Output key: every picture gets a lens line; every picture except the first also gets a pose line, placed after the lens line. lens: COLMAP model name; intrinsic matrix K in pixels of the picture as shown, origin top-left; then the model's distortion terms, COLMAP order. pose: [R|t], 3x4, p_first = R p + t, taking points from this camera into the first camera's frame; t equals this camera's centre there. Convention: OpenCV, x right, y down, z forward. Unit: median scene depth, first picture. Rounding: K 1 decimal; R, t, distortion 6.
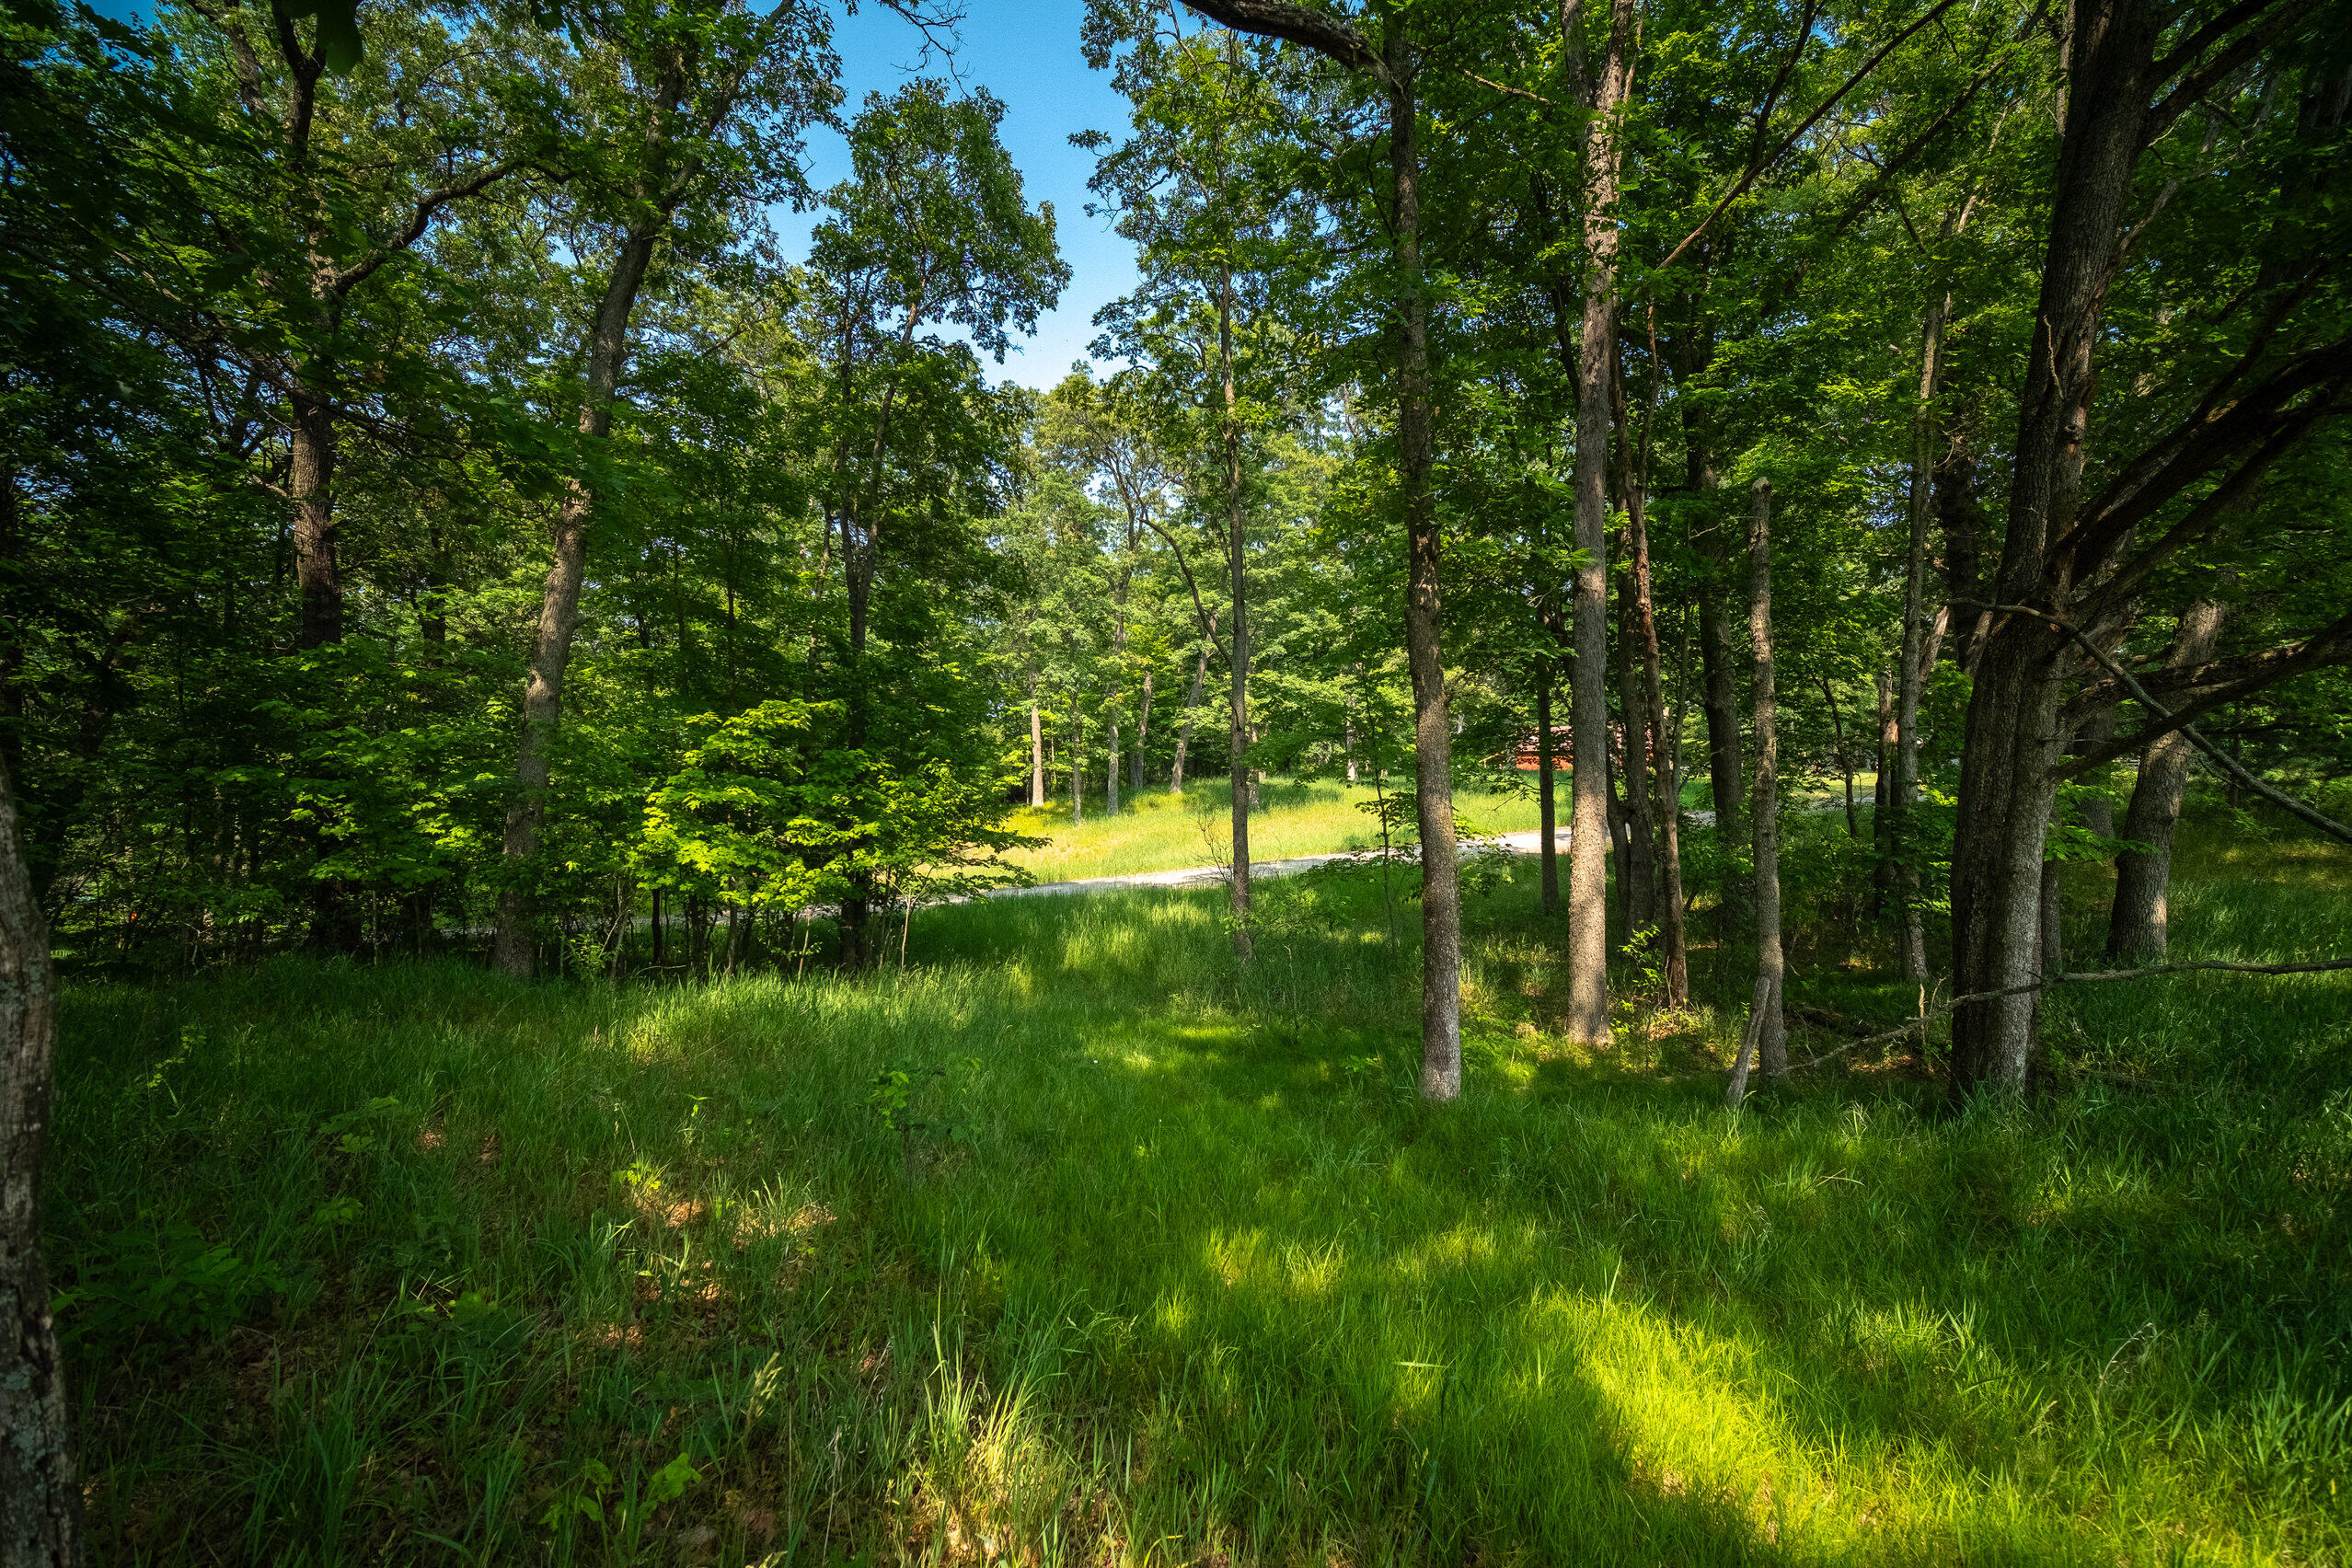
lens RADIAL K [[954.7, 0, 1176.3], [0, 954.7, 754.4], [0, 0, 1]] dist [-0.001084, -0.000385]
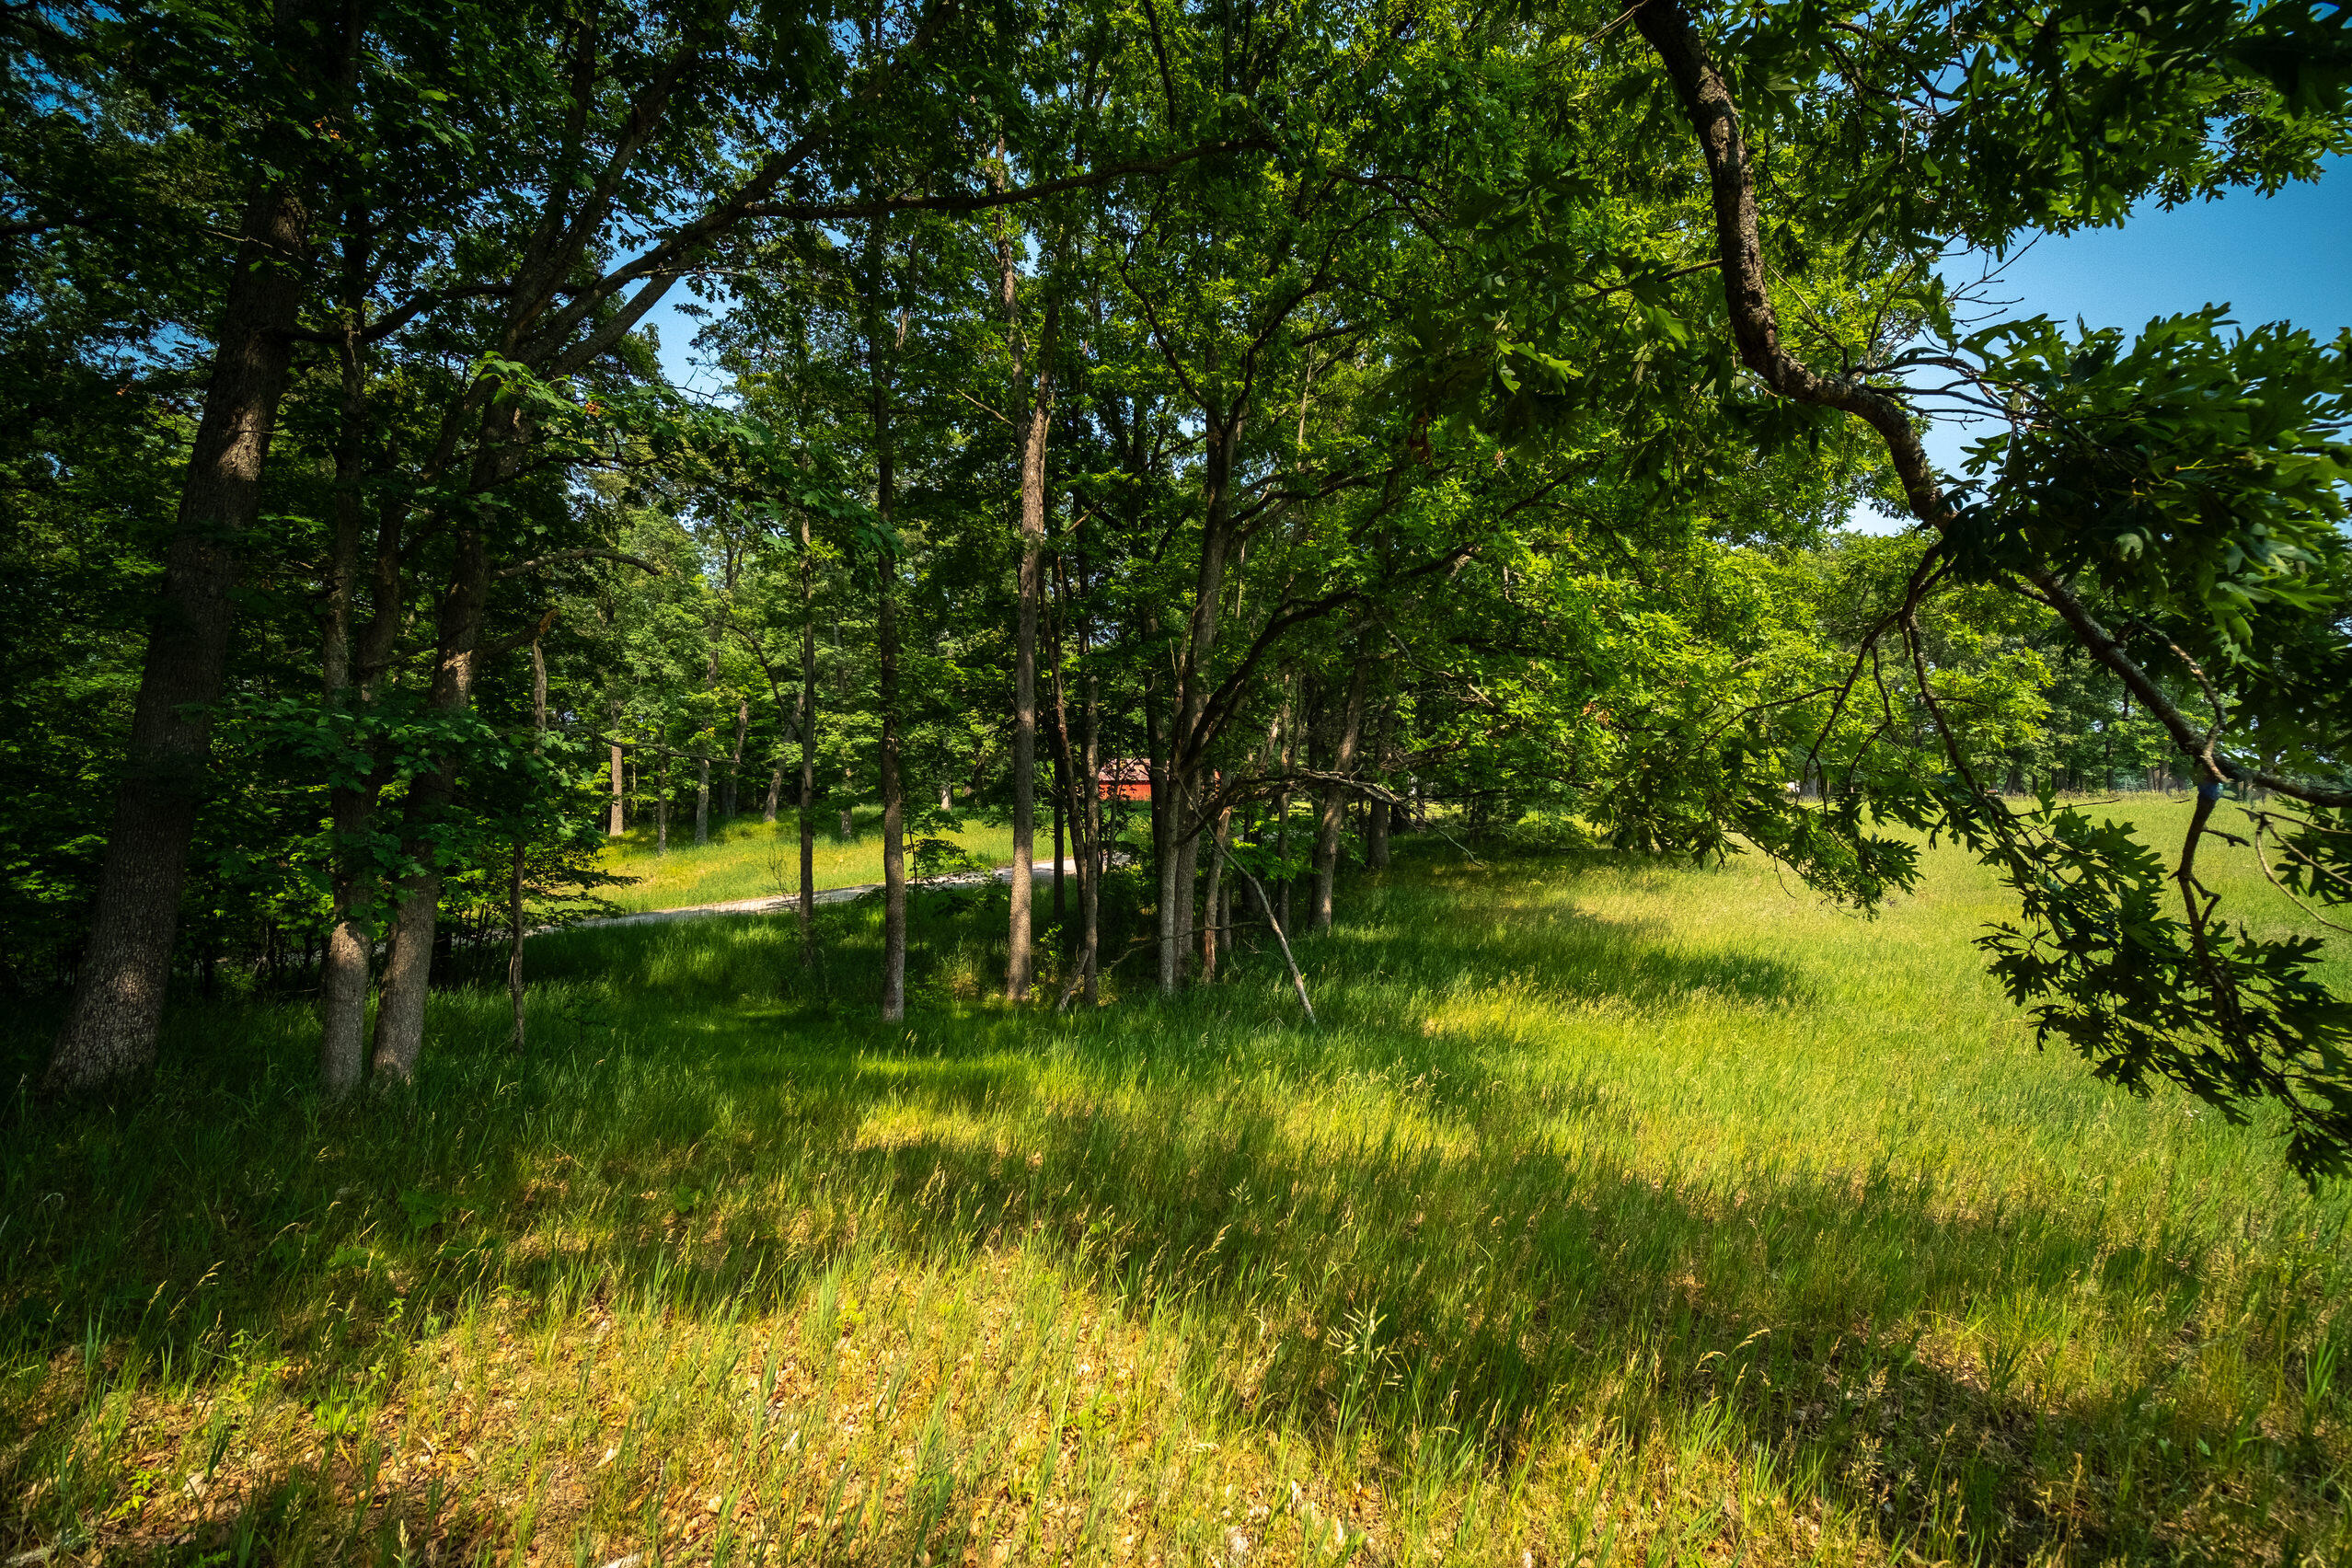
lens RADIAL K [[954.7, 0, 1176.3], [0, 954.7, 754.4], [0, 0, 1]] dist [-0.001084, -0.000385]
pose [[0.924060, 0.025592, 0.381390, 0.022066], [-0.018299, 0.999574, -0.022735, -0.036123], [-0.381810, 0.014030, 0.924134, -0.265818]]
